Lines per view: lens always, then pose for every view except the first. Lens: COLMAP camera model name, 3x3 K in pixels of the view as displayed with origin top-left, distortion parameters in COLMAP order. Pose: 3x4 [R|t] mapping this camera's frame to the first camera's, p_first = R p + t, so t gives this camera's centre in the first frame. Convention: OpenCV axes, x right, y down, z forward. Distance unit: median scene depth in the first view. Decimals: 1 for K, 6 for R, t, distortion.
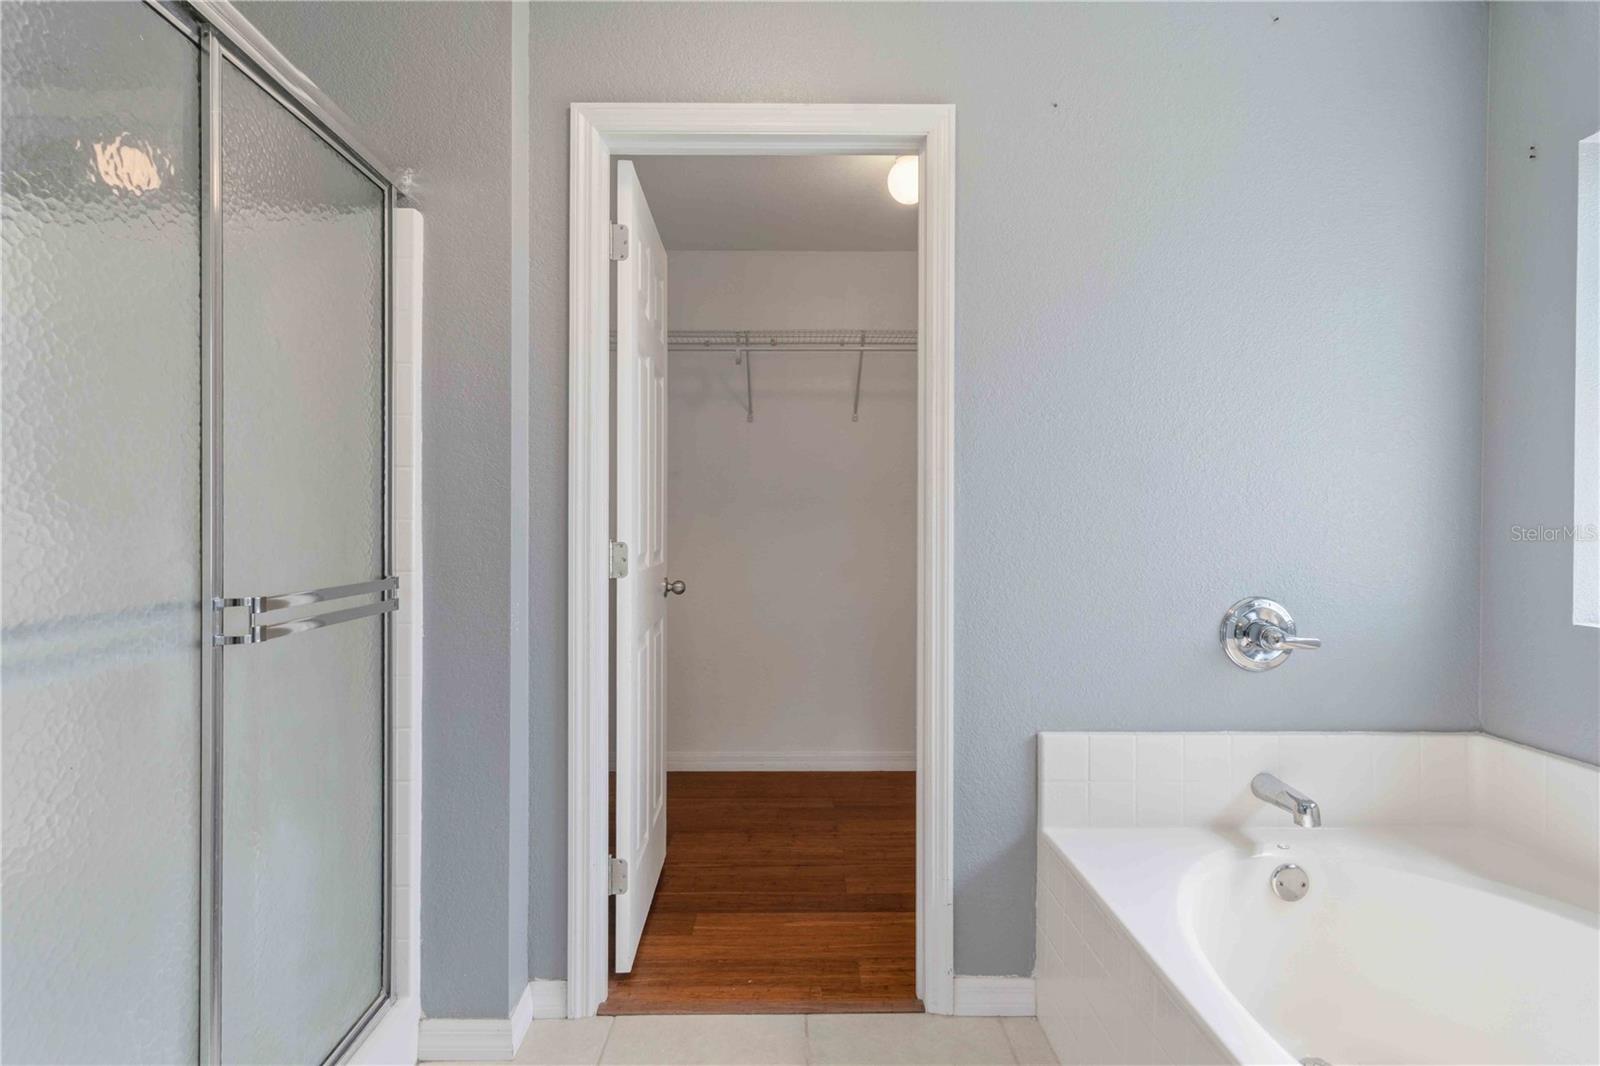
lens RADIAL K [[843.8, 0, 800.0], [0, 843.8, 533.0], [0, 0, 1]] dist [0.002511, 0.000248]
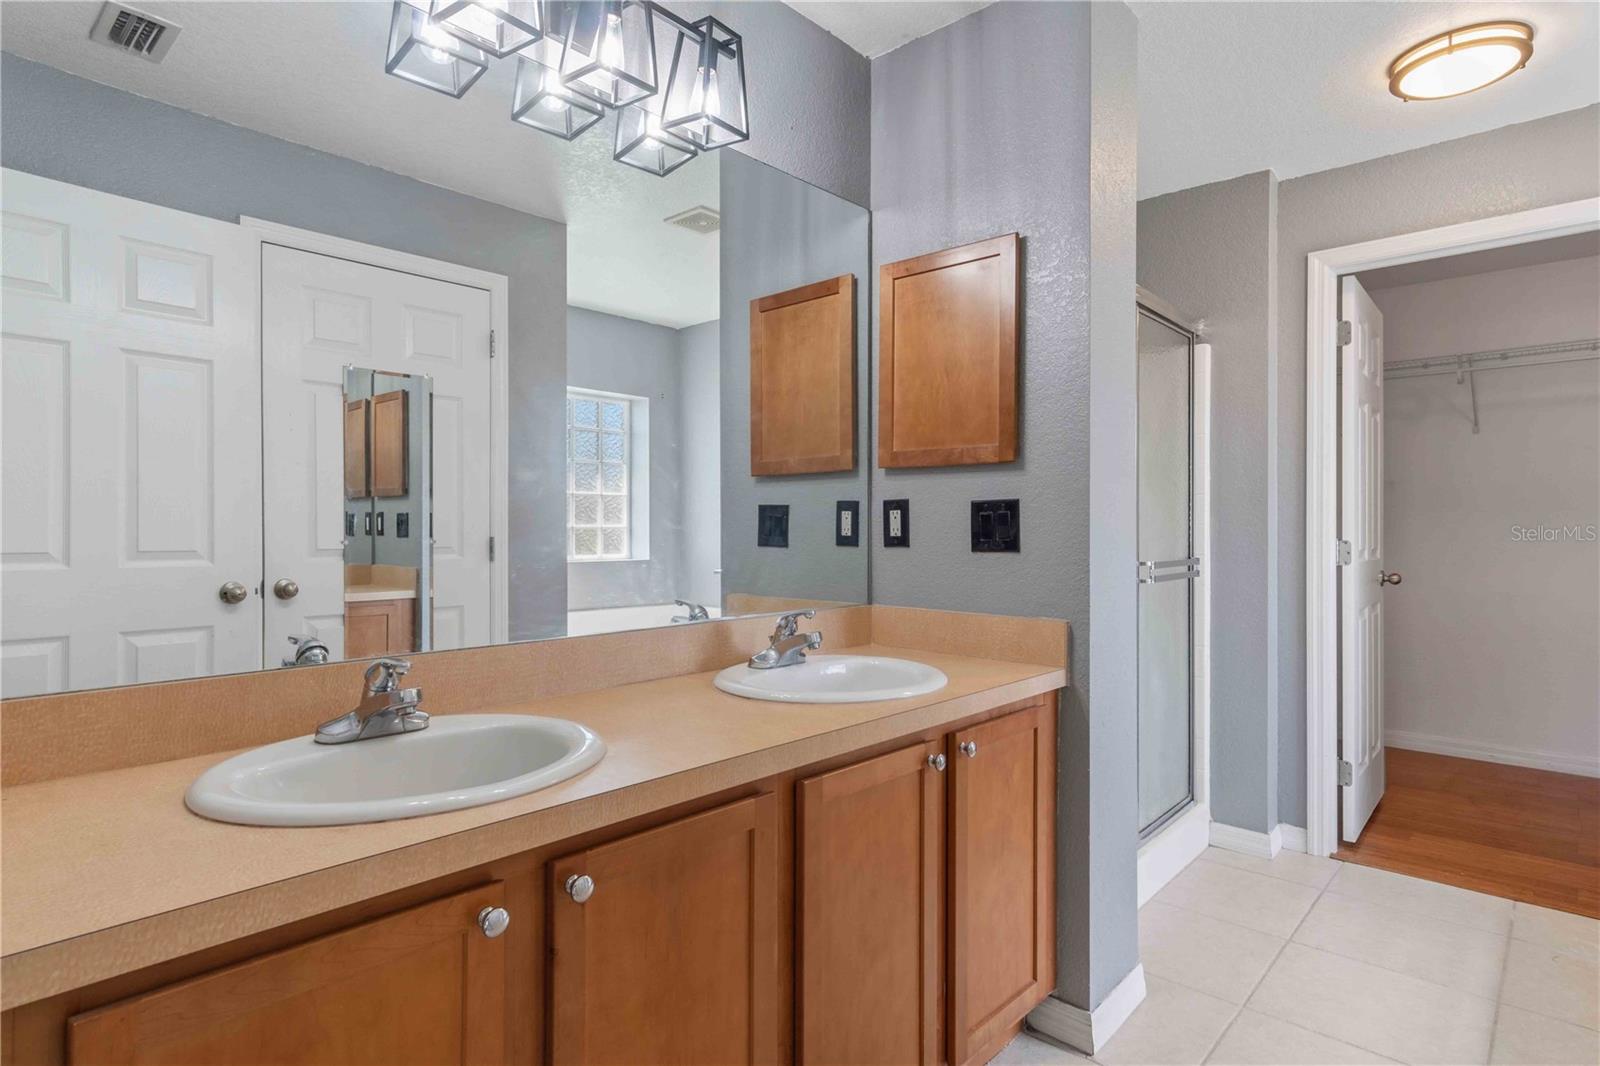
lens RADIAL K [[853.5, 0, 802.7], [0, 853.5, 517.1], [0, 0, 1]] dist [0.015471, -0.001025]
pose [[0.733392, -0.006549, -0.679774, 0.105849], [-0.010319, 0.999731, -0.020765, 0.010946], [0.679727, 0.022243, 0.733127, -0.710432]]
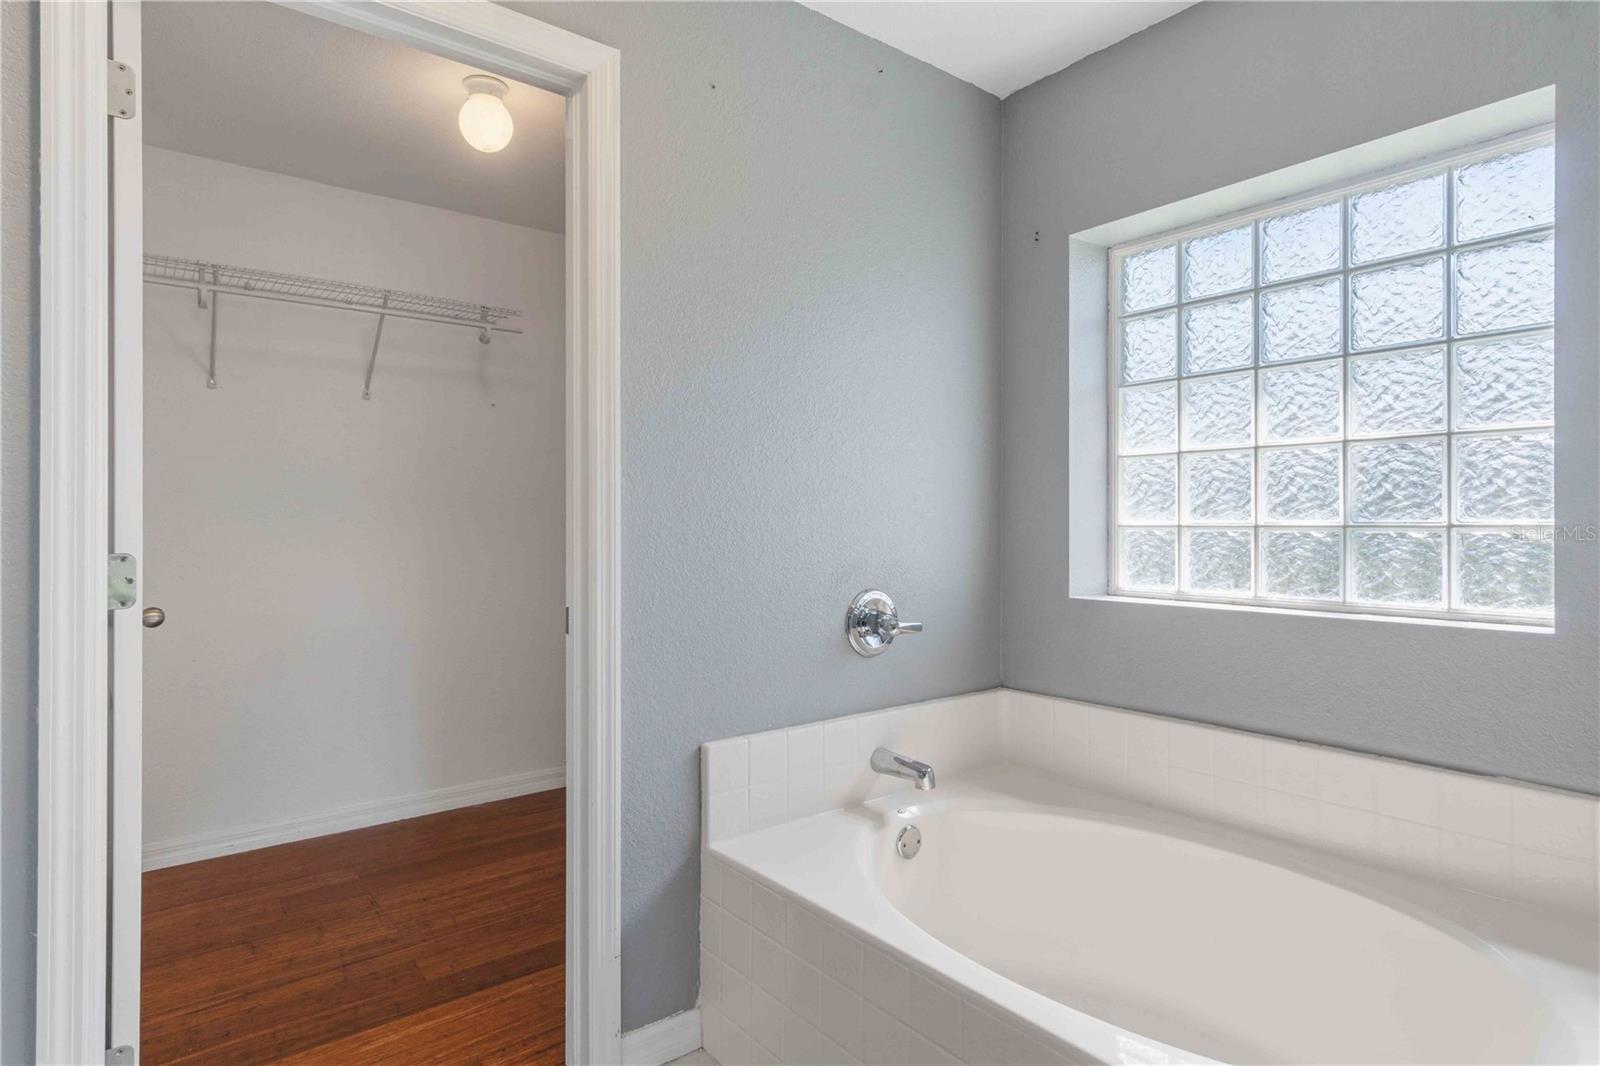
lens RADIAL K [[850.6, 0, 797.8], [0, 850.6, 524.3], [0, 0, 1]] dist [0.005504, 0.001000]
pose [[0.795056, -0.003557, 0.606525, -0.193922], [0.010245, 0.999919, -0.007565, -0.001050], [-0.606449, 0.012228, 0.795028, 0.162084]]
